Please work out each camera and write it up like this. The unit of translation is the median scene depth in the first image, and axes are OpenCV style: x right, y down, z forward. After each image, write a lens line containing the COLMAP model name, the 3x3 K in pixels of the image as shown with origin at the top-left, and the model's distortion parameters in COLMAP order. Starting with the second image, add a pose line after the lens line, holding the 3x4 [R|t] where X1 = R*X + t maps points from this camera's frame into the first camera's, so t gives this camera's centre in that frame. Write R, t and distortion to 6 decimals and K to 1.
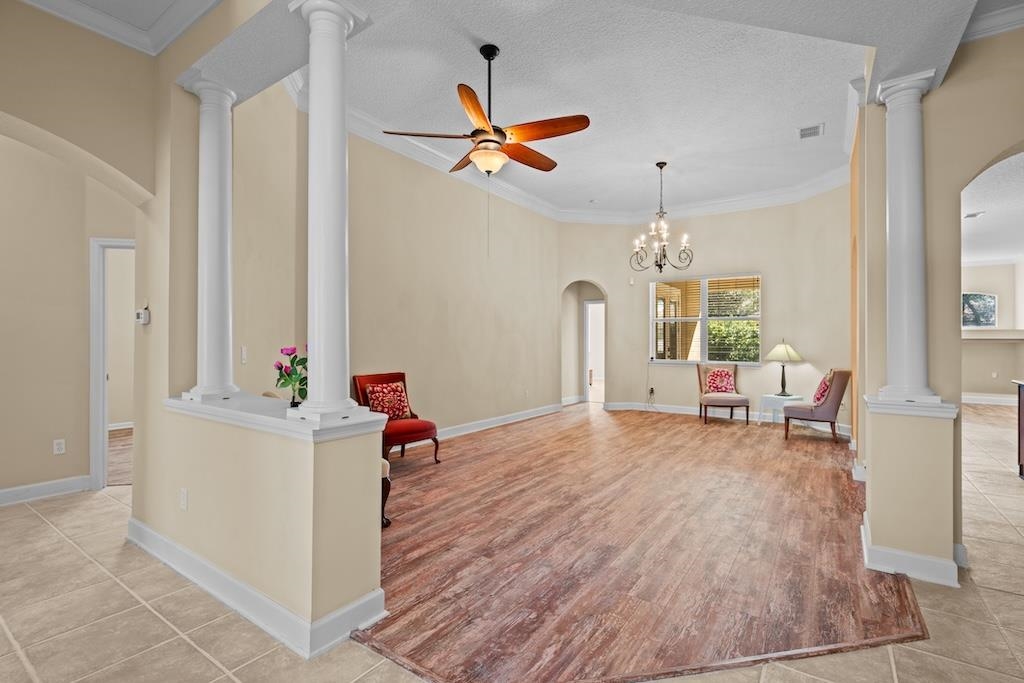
lens RADIAL K [[468.4, 0, 519.3], [0, 468.4, 341.9], [0, 0, 1]] dist [-0.003177, 0.002002]
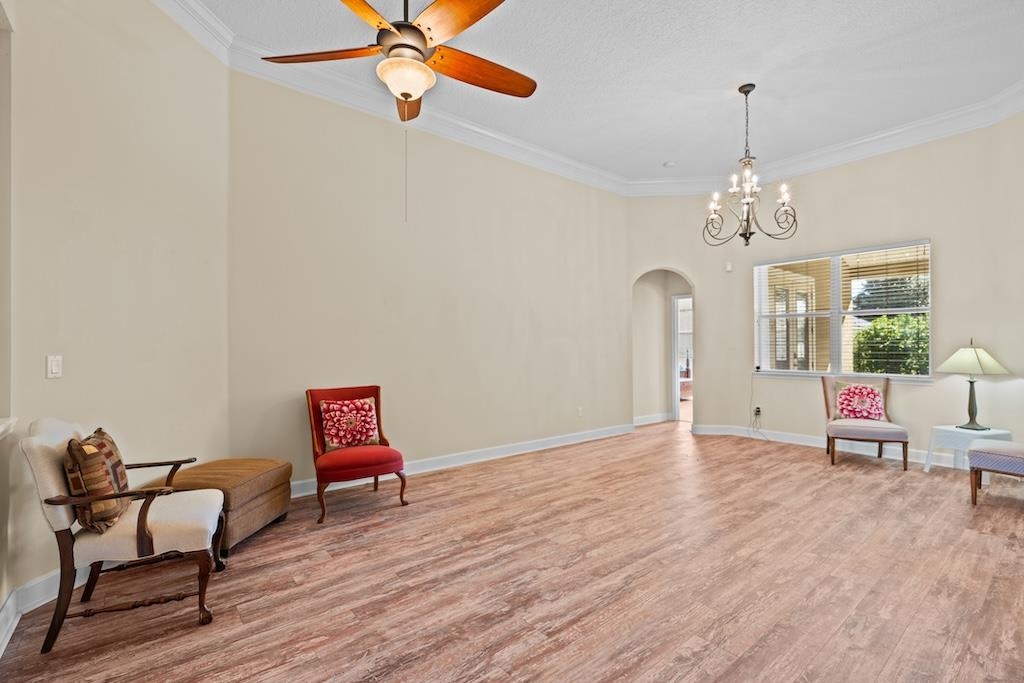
lens RADIAL K [[468.4, 0, 510.8], [0, 468.4, 347.3], [0, 0, 1]] dist [-0.003177, 0.002002]
pose [[0.958834, -0.006157, -0.283900, 0.201859], [0.005892, 0.999981, -0.001789, 0.001980], [0.283905, 0.000042, 0.958852, 0.296654]]
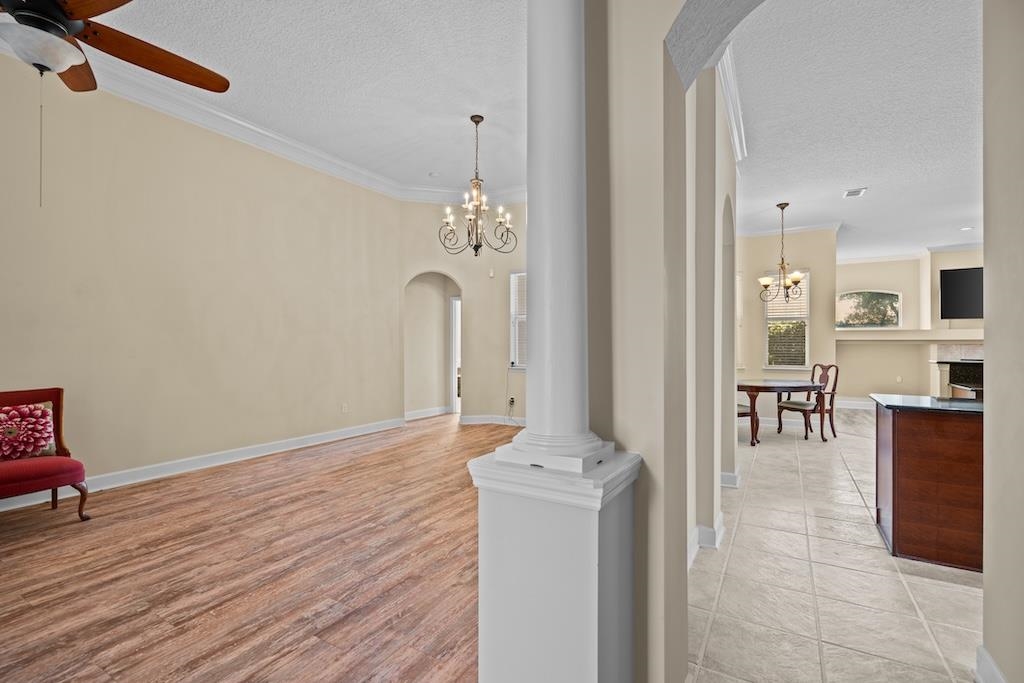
lens RADIAL K [[468.4, 0, 514.6], [0, 468.4, 344.7], [0, 0, 1]] dist [-0.003177, 0.002002]
pose [[0.997543, -0.001912, 0.070026, 0.385040], [0.001872, 0.999998, 0.000641, 0.001428], [-0.070027, -0.000508, 0.997545, 0.257856]]
